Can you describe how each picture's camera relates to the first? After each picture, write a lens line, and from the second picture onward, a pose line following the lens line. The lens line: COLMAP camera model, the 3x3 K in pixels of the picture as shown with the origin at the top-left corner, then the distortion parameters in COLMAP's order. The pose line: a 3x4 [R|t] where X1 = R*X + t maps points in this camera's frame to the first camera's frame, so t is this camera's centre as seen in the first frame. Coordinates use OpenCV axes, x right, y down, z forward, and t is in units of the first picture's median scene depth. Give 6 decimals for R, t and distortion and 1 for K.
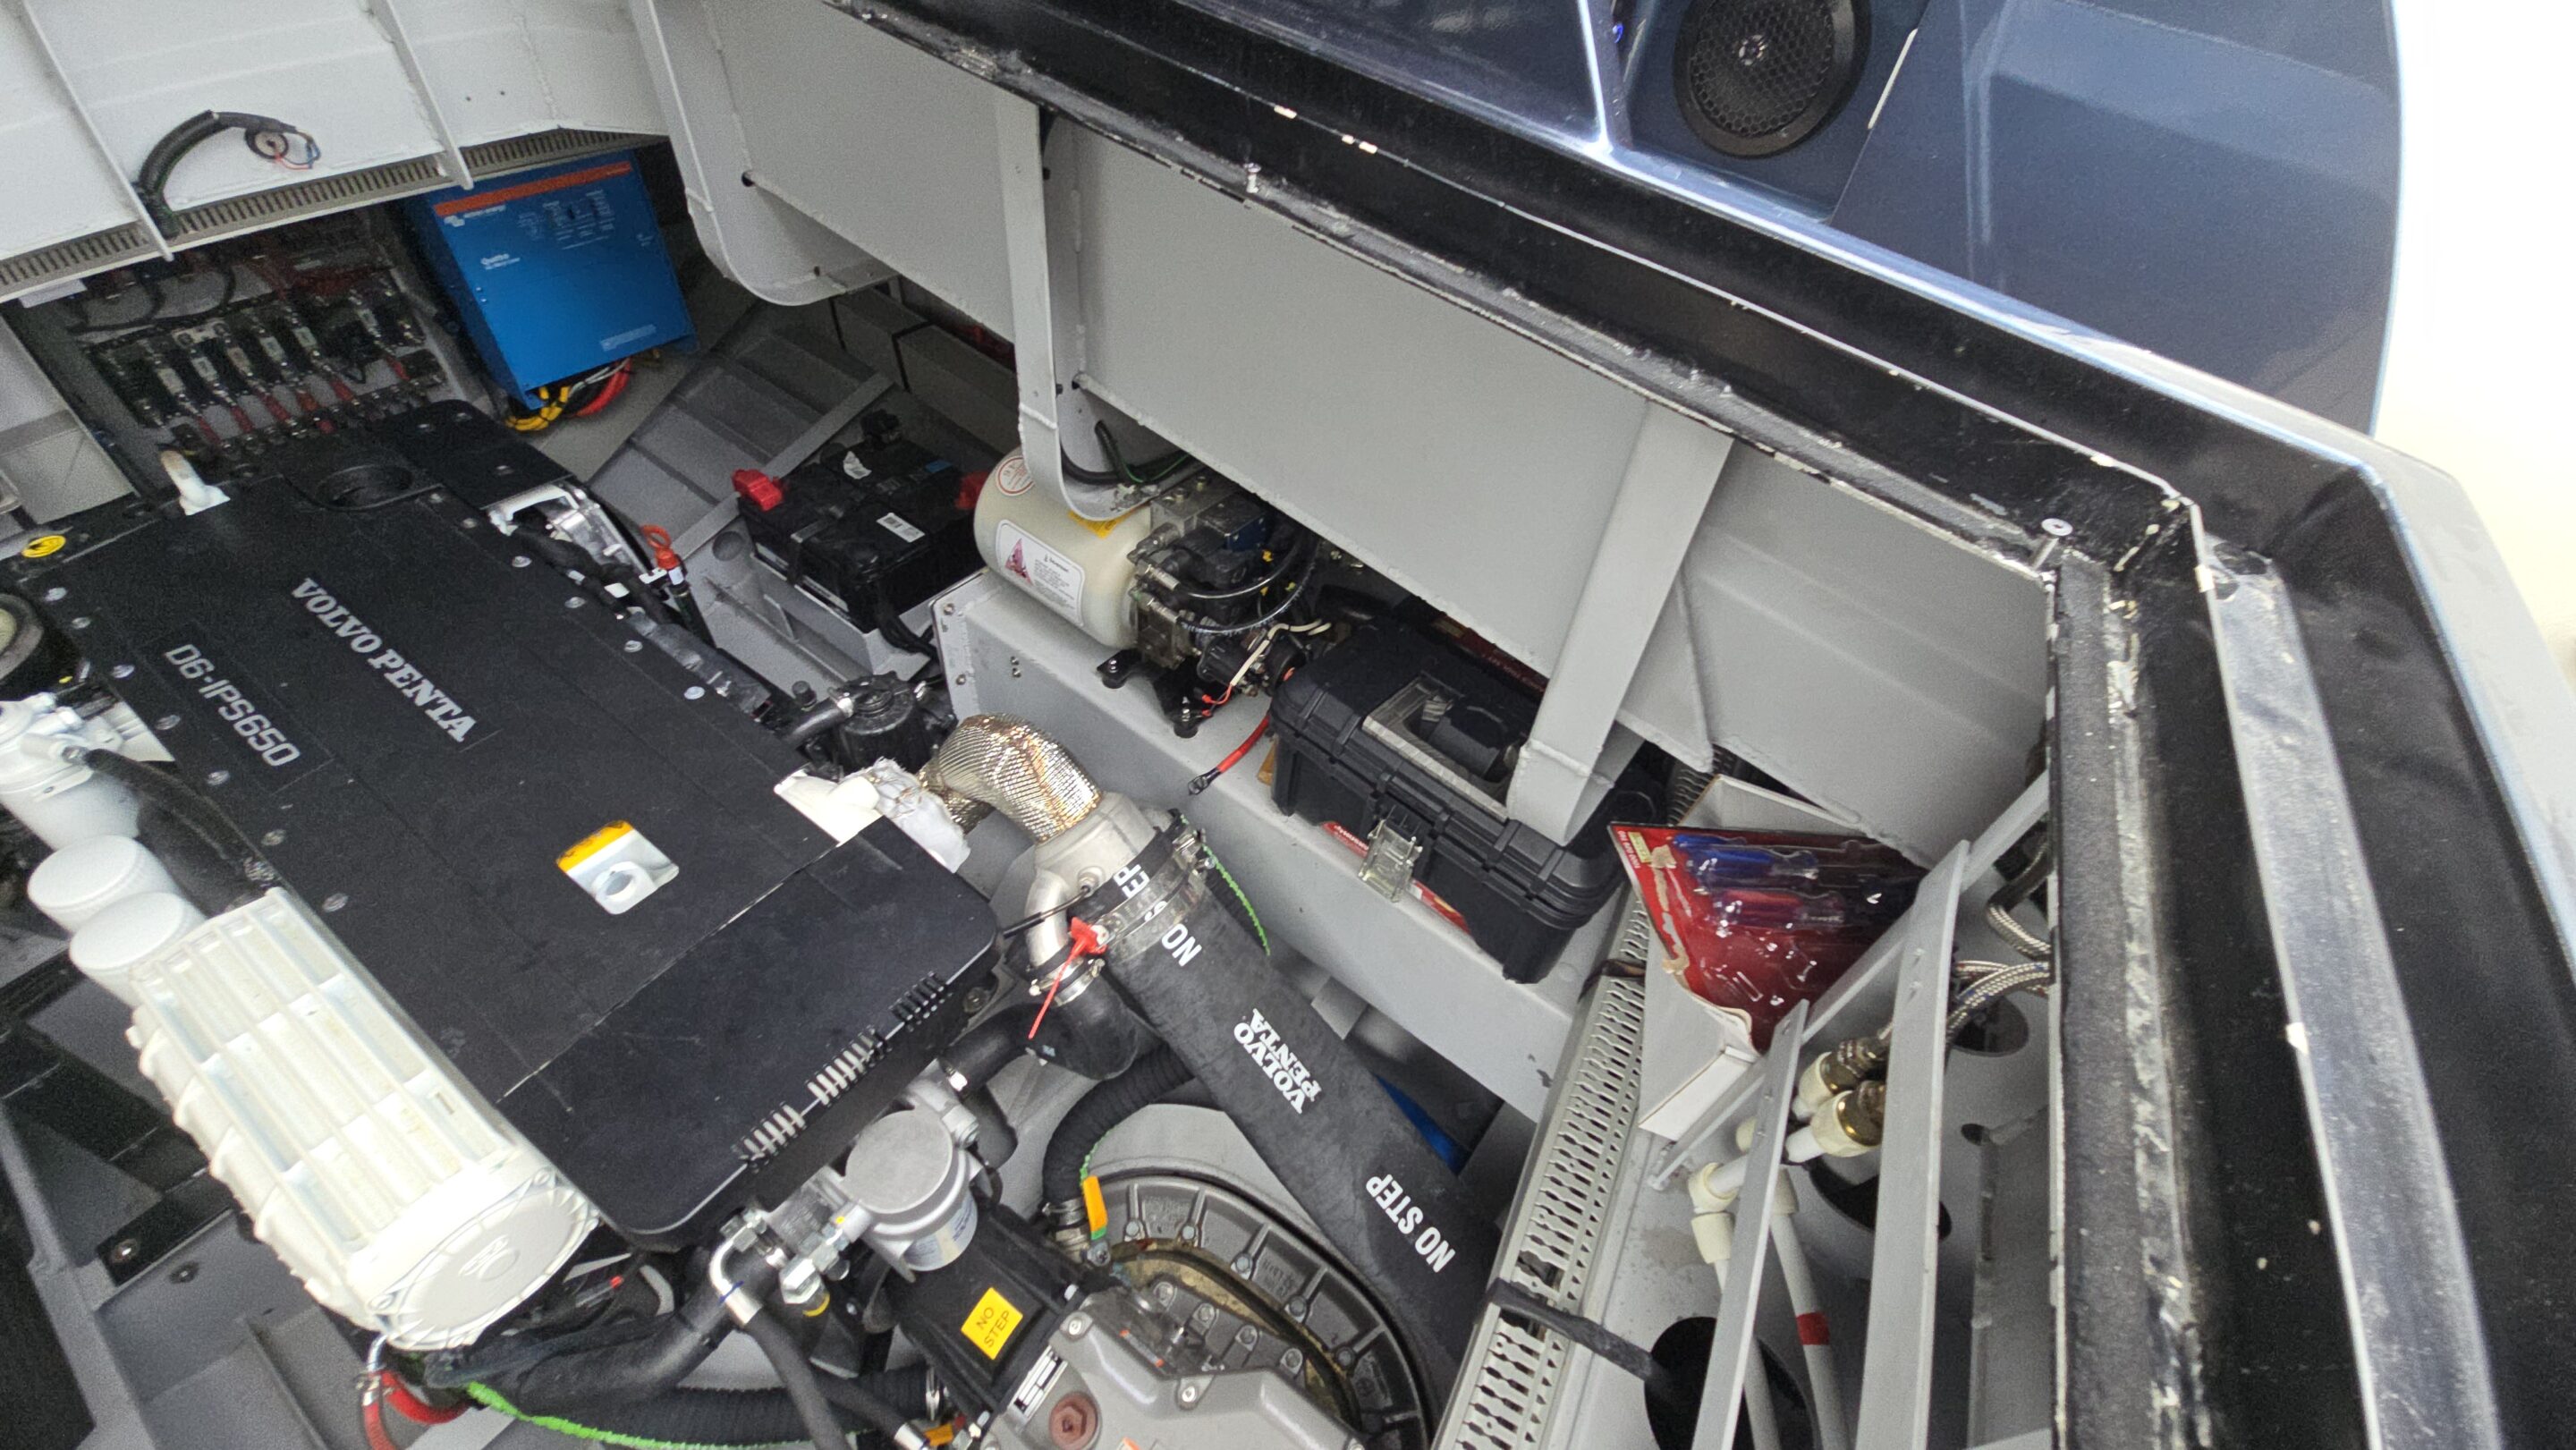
lens RADIAL K [[1040.3, 0, 1294.5], [0, 1040.3, 727.2], [0, 0, 1]] dist [0.000981, 0.000169]
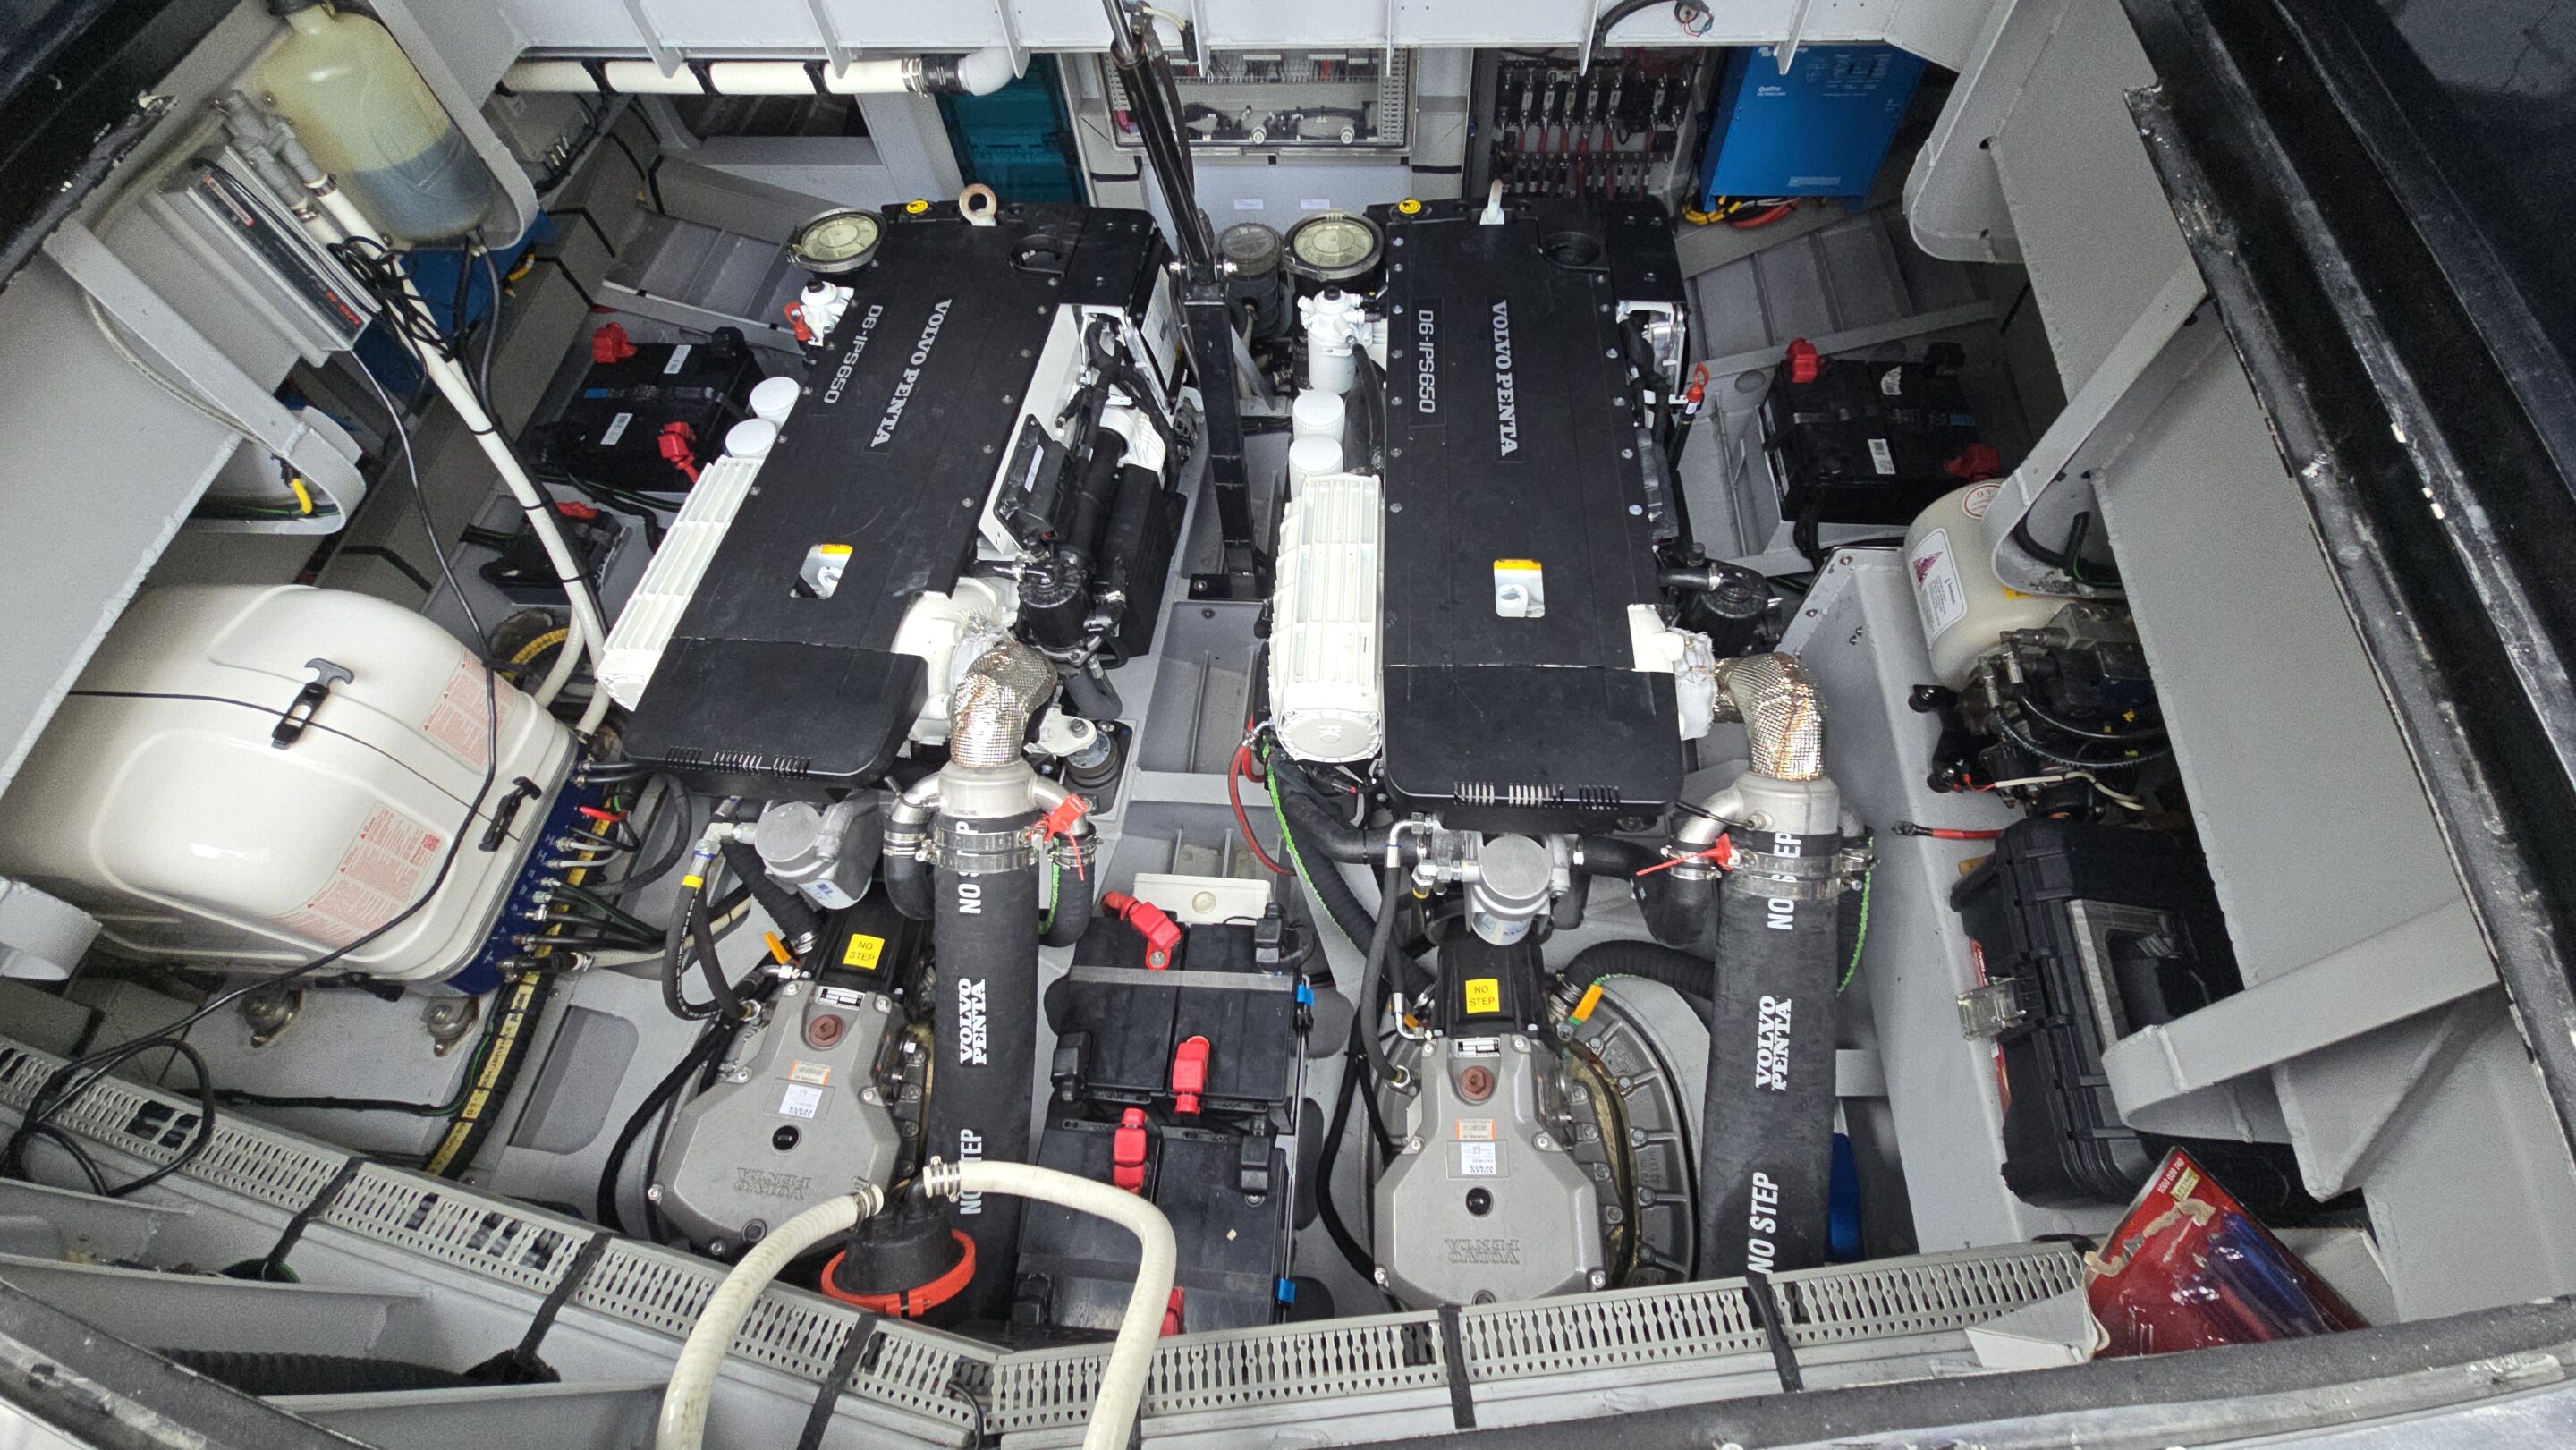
lens RADIAL K [[1047.0, 0, 1299.9], [0, 1047.0, 723.4], [0, 0, 1]] dist [0.002942, 0.000540]
pose [[0.531000, 0.658412, -0.533416, 0.093462], [-0.553810, 0.746100, 0.369633, -0.090344], [0.641353, 0.099136, 0.760815, -0.279182]]
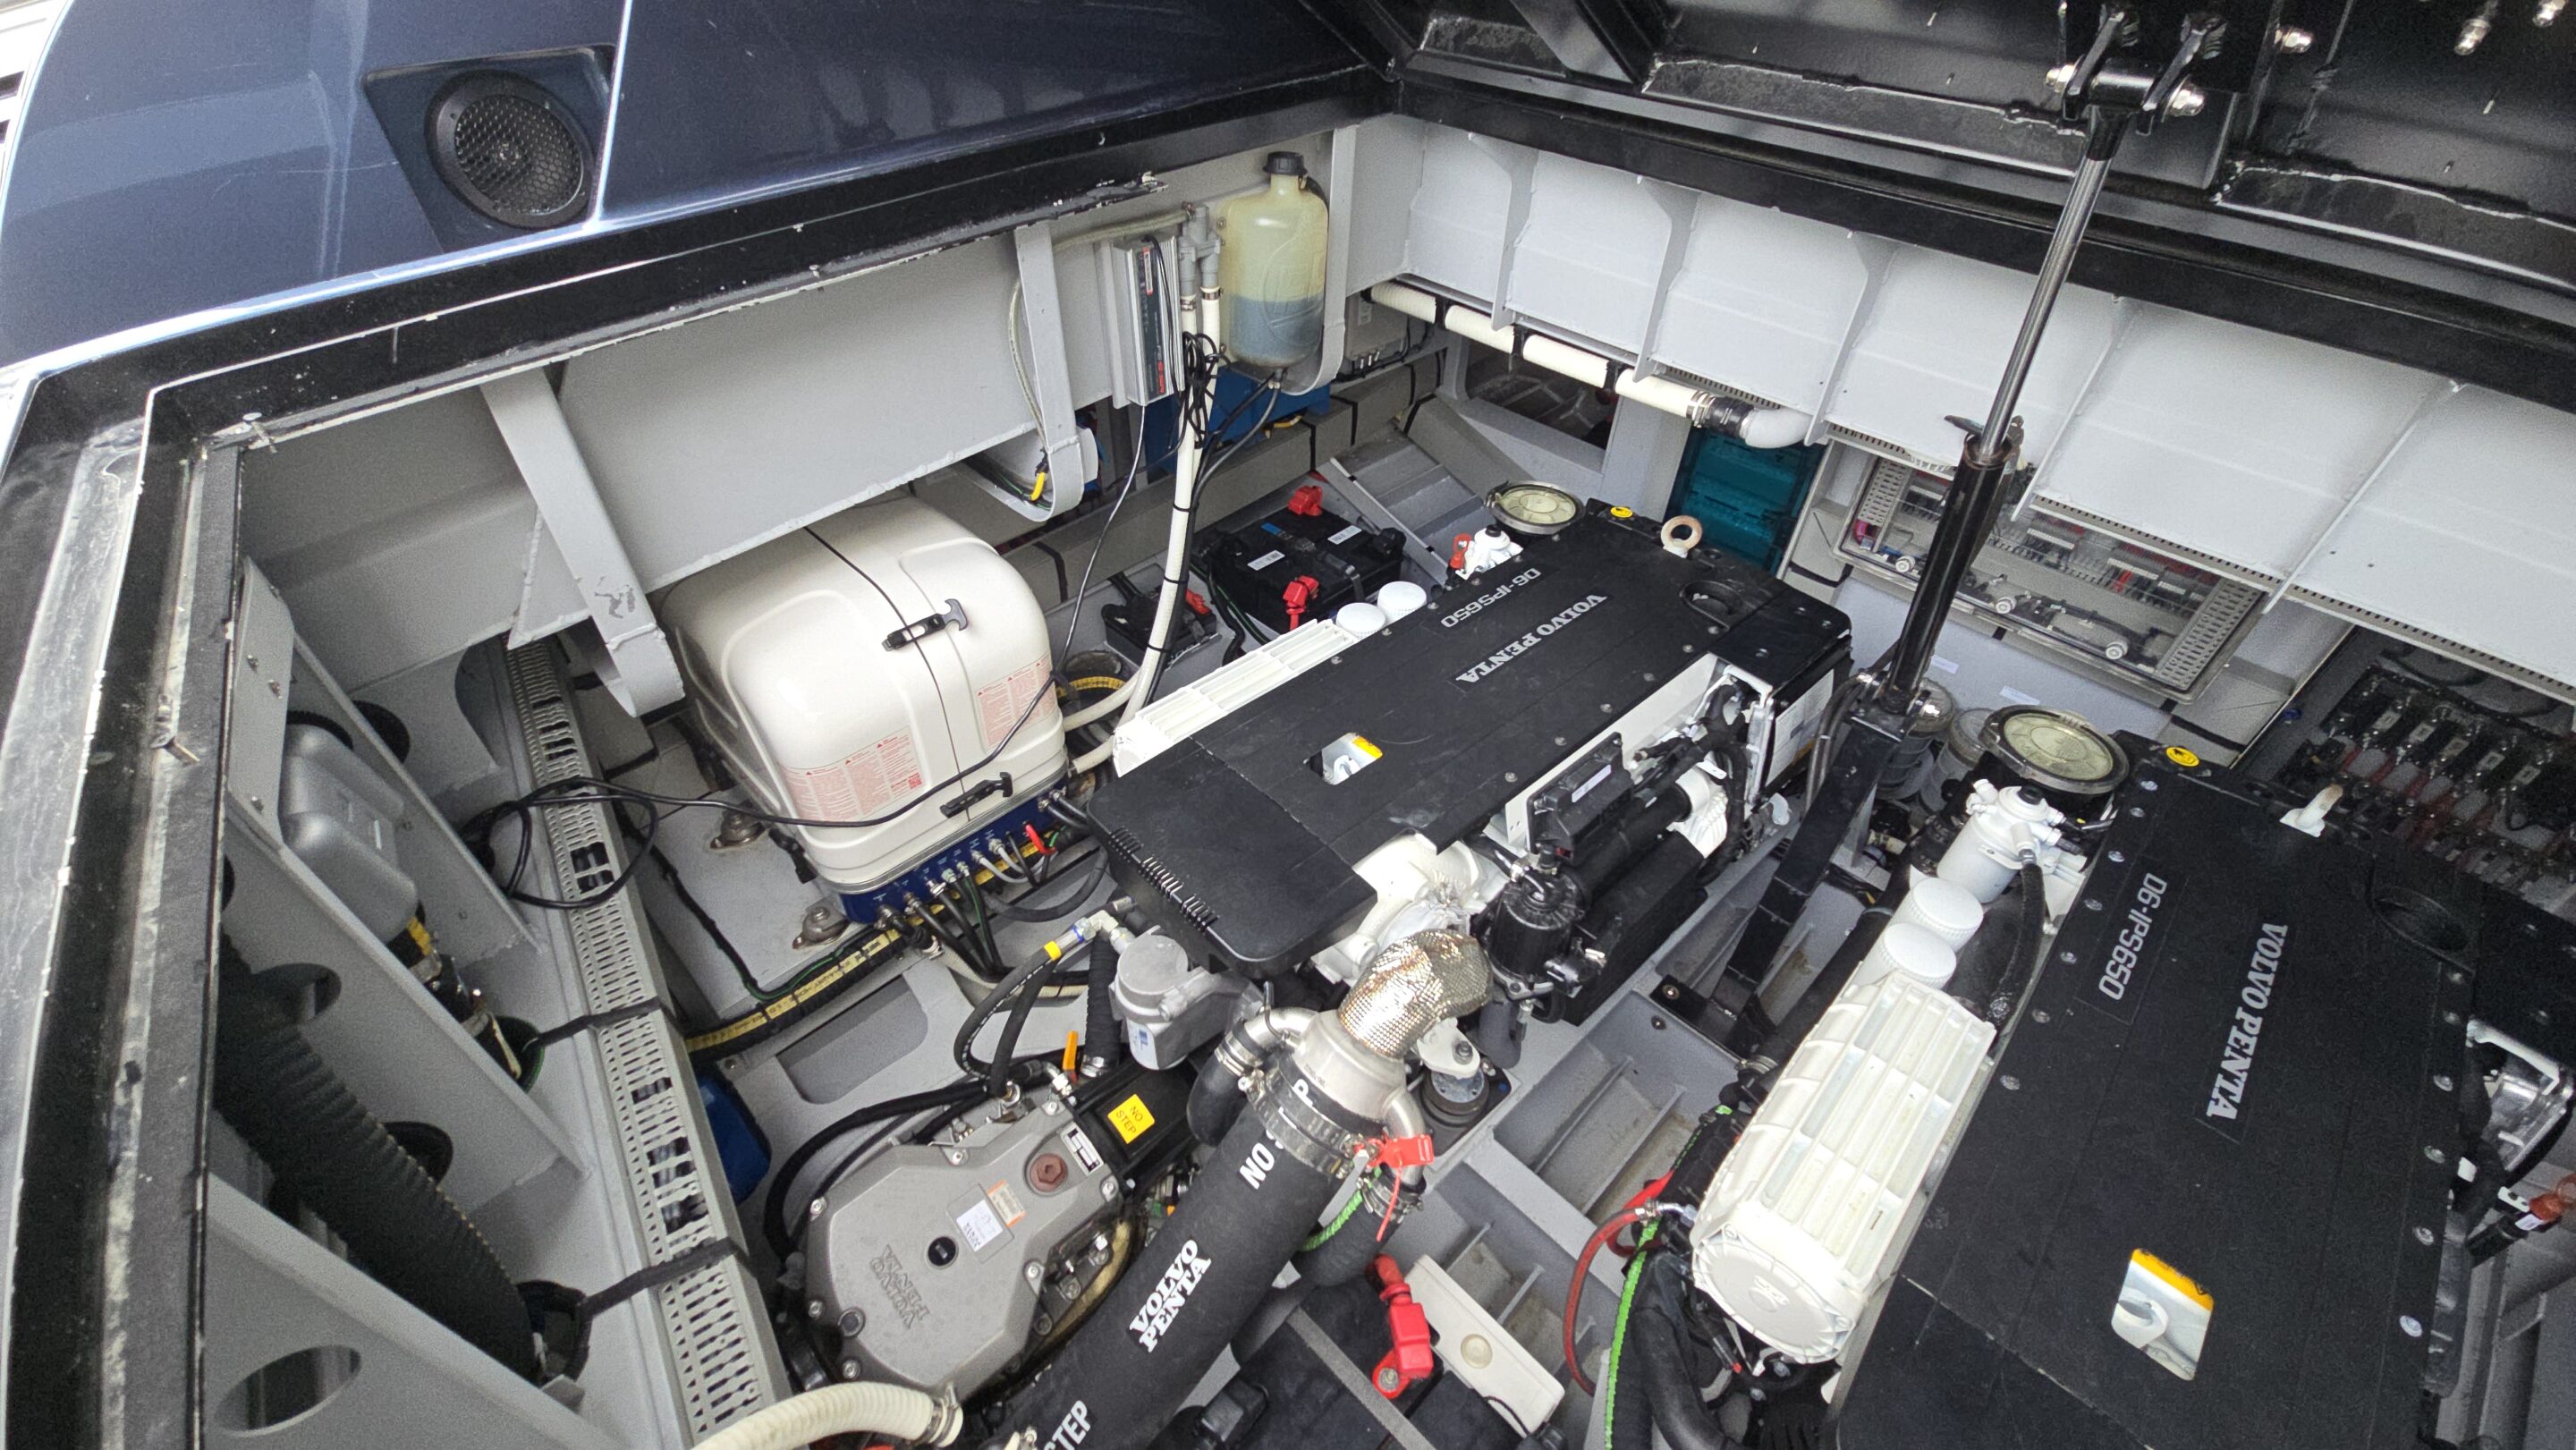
lens RADIAL K [[1037.2, 0, 1293.7], [0, 1037.2, 721.9], [0, 0, 1]] dist [-0.000446, 0.000153]
pose [[-0.135358, 0.586435, -0.798607, -0.085098], [-0.754459, 0.461462, 0.466738, 0.035843], [0.642238, 0.665693, 0.379978, -0.220008]]
